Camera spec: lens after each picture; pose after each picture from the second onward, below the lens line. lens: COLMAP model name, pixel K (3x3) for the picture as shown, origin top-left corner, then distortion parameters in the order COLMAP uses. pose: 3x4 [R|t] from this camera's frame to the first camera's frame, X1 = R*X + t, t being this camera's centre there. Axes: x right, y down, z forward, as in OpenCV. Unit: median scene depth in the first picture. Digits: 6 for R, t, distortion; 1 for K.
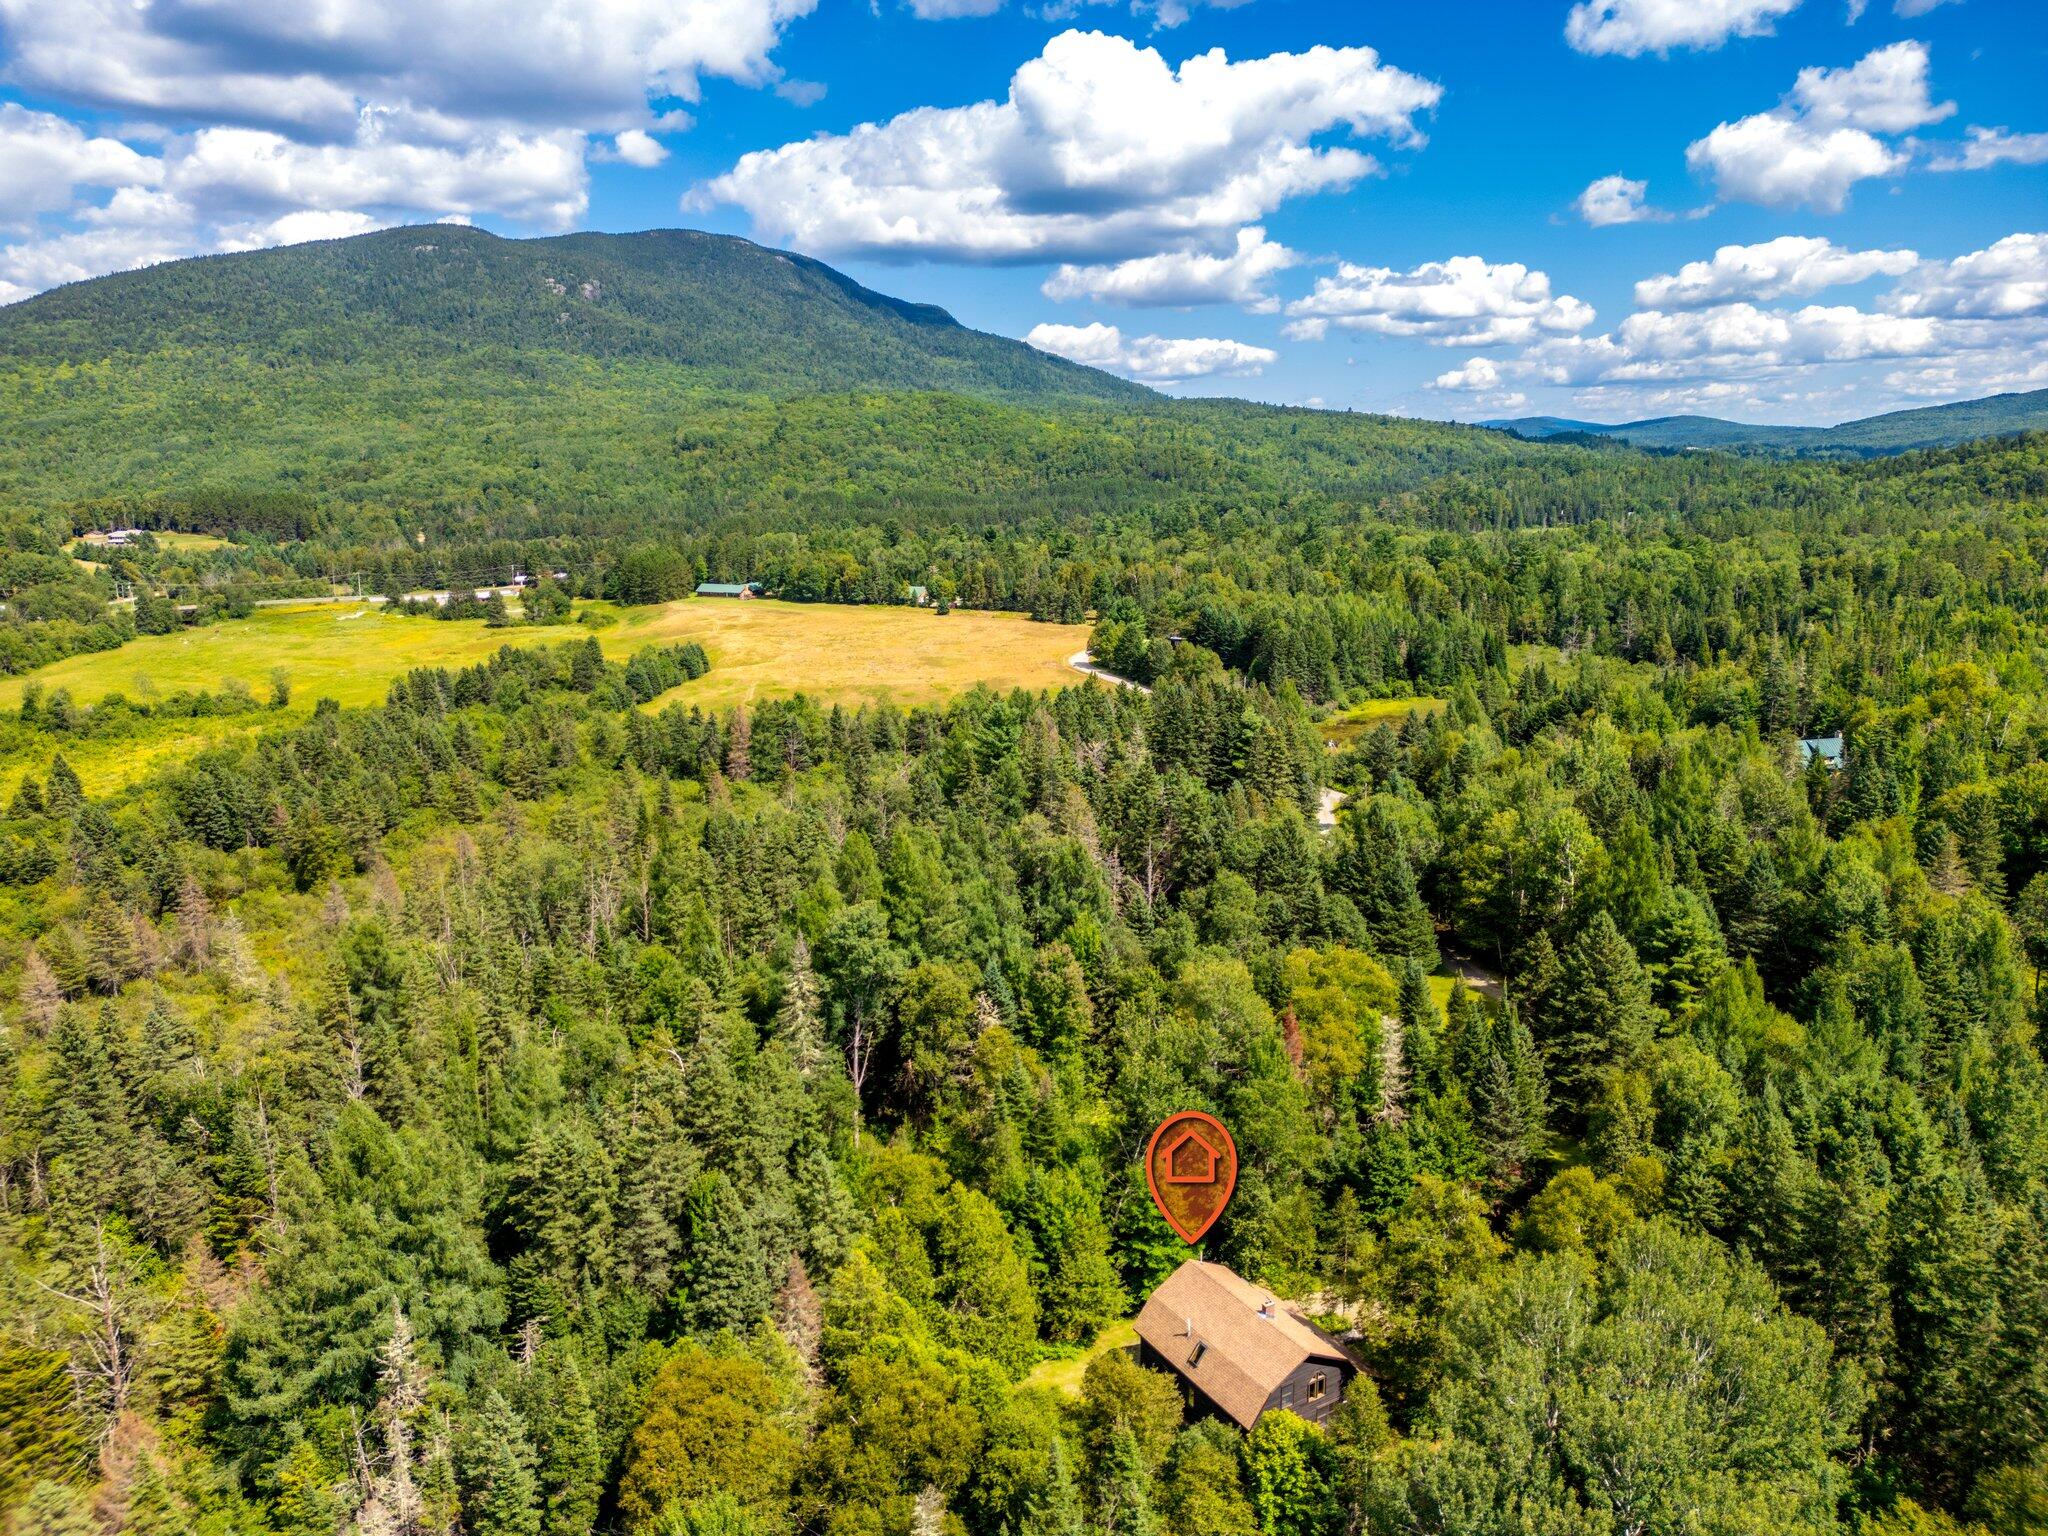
lens RADIAL K [[1434.5, 0, 1024.0], [0, 1434.5, 768.0], [0, 0, 1]] dist [0.068131, -0.080020]
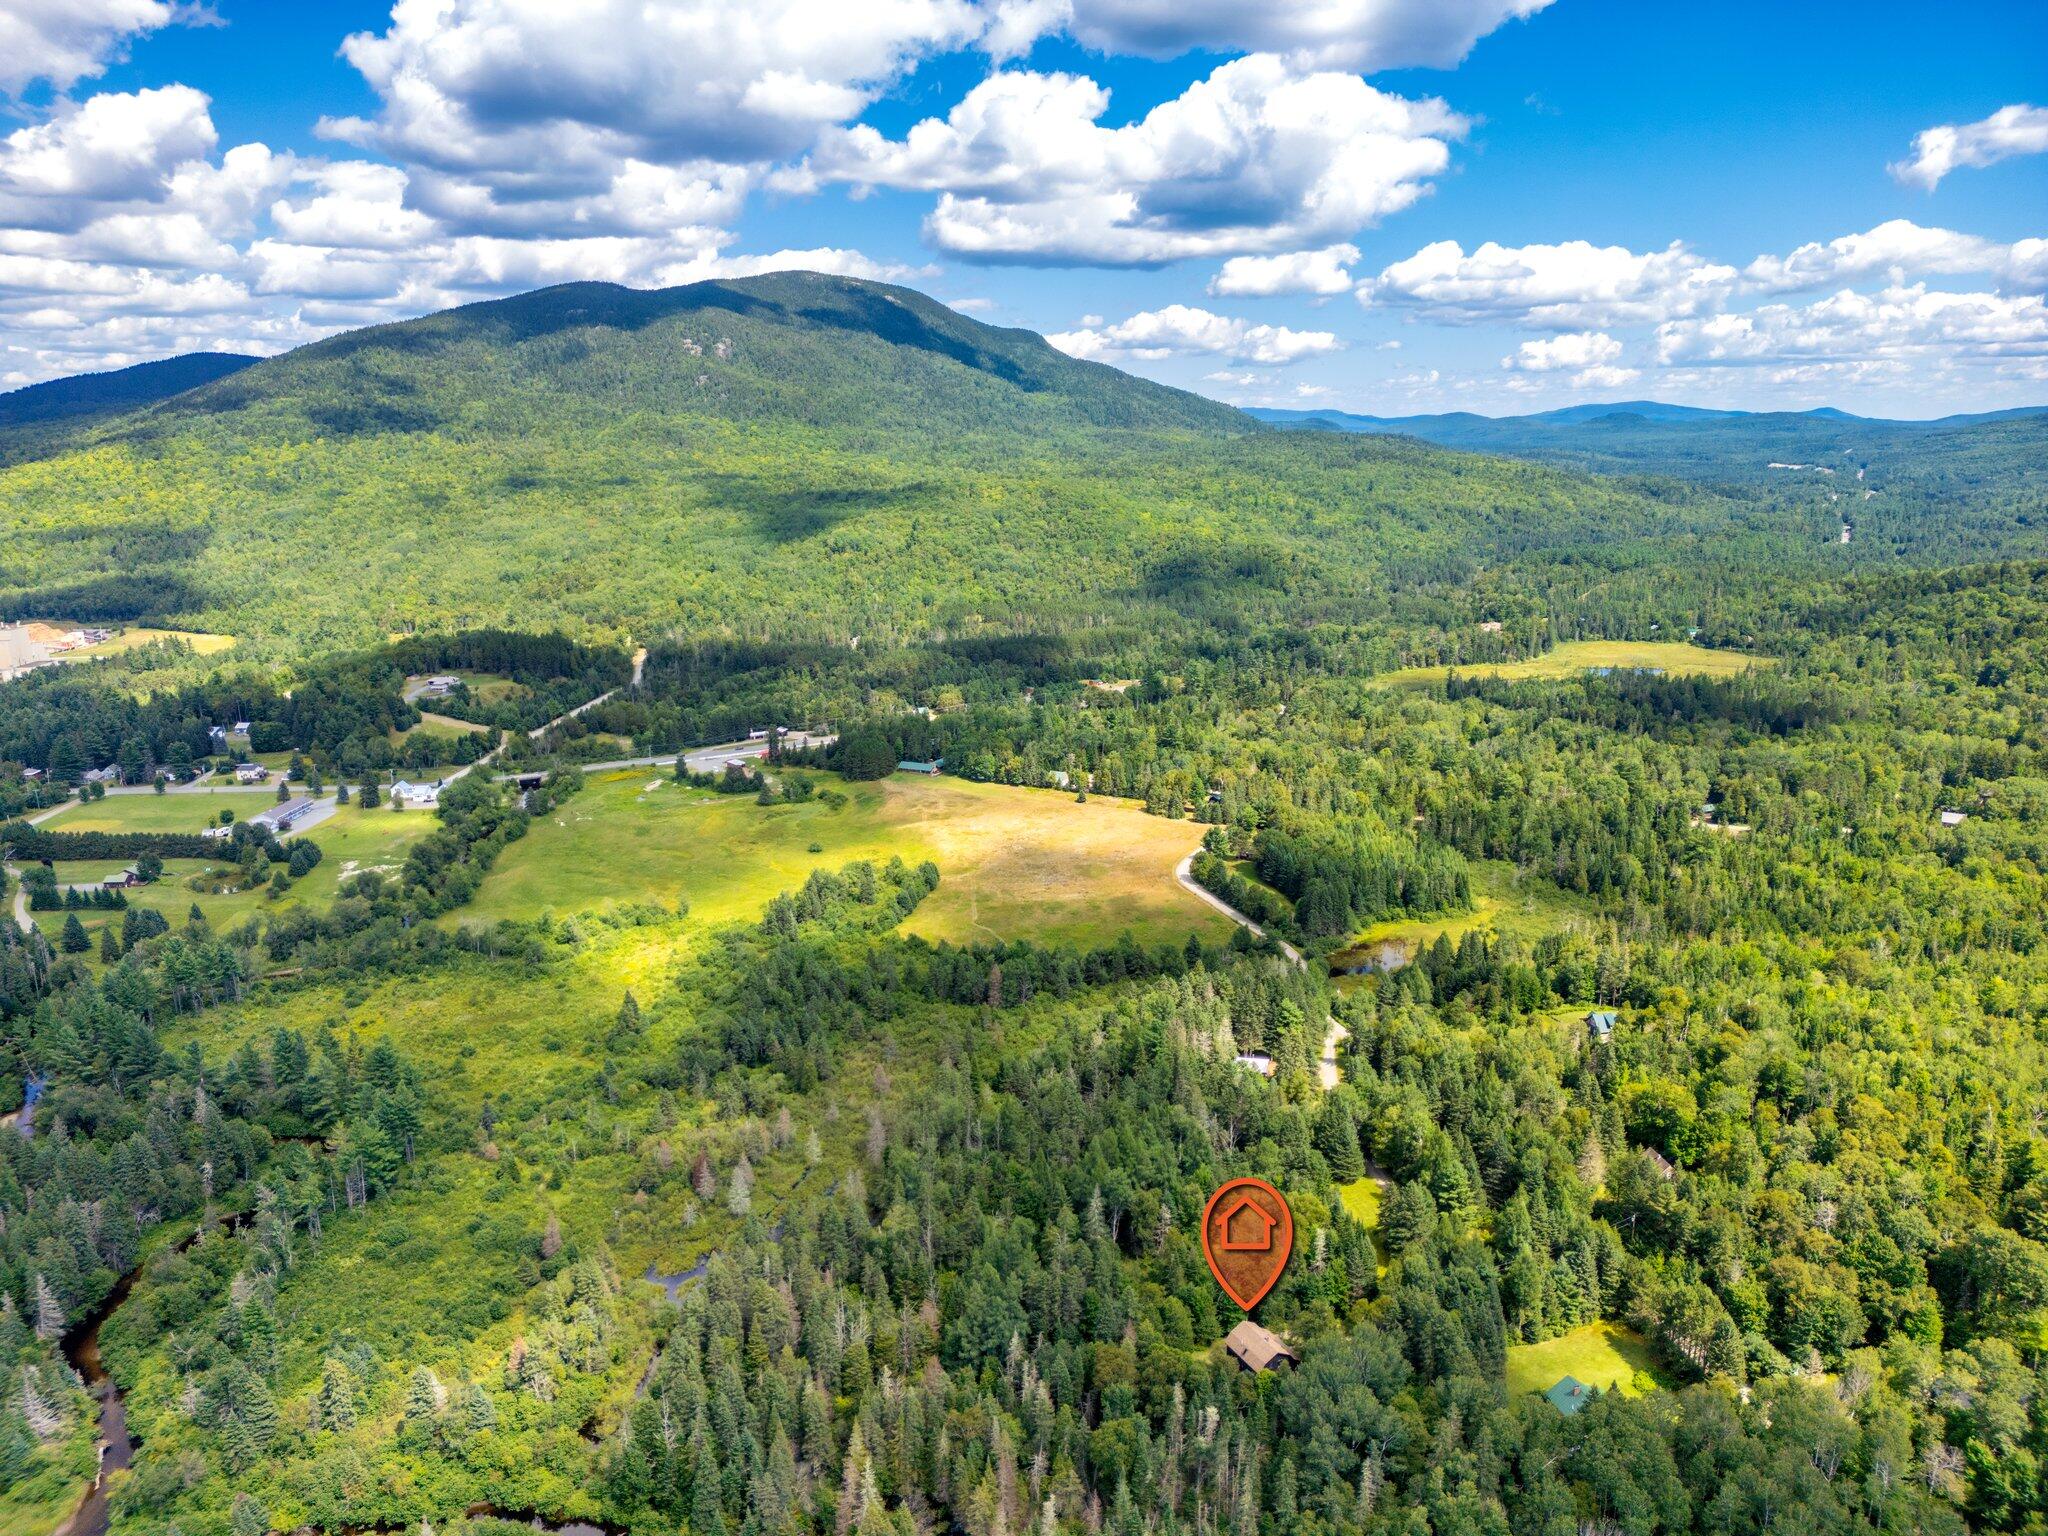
lens RADIAL K [[1425.1, 0, 1024.0], [0, 1425.1, 768.0], [0, 0, 1]] dist [0.095153, -0.151513]
pose [[0.998346, 0.014337, -0.055673, -0.053286], [-0.013533, 0.999799, 0.014788, -0.236287], [0.055874, -0.014011, 0.998340, -0.560212]]
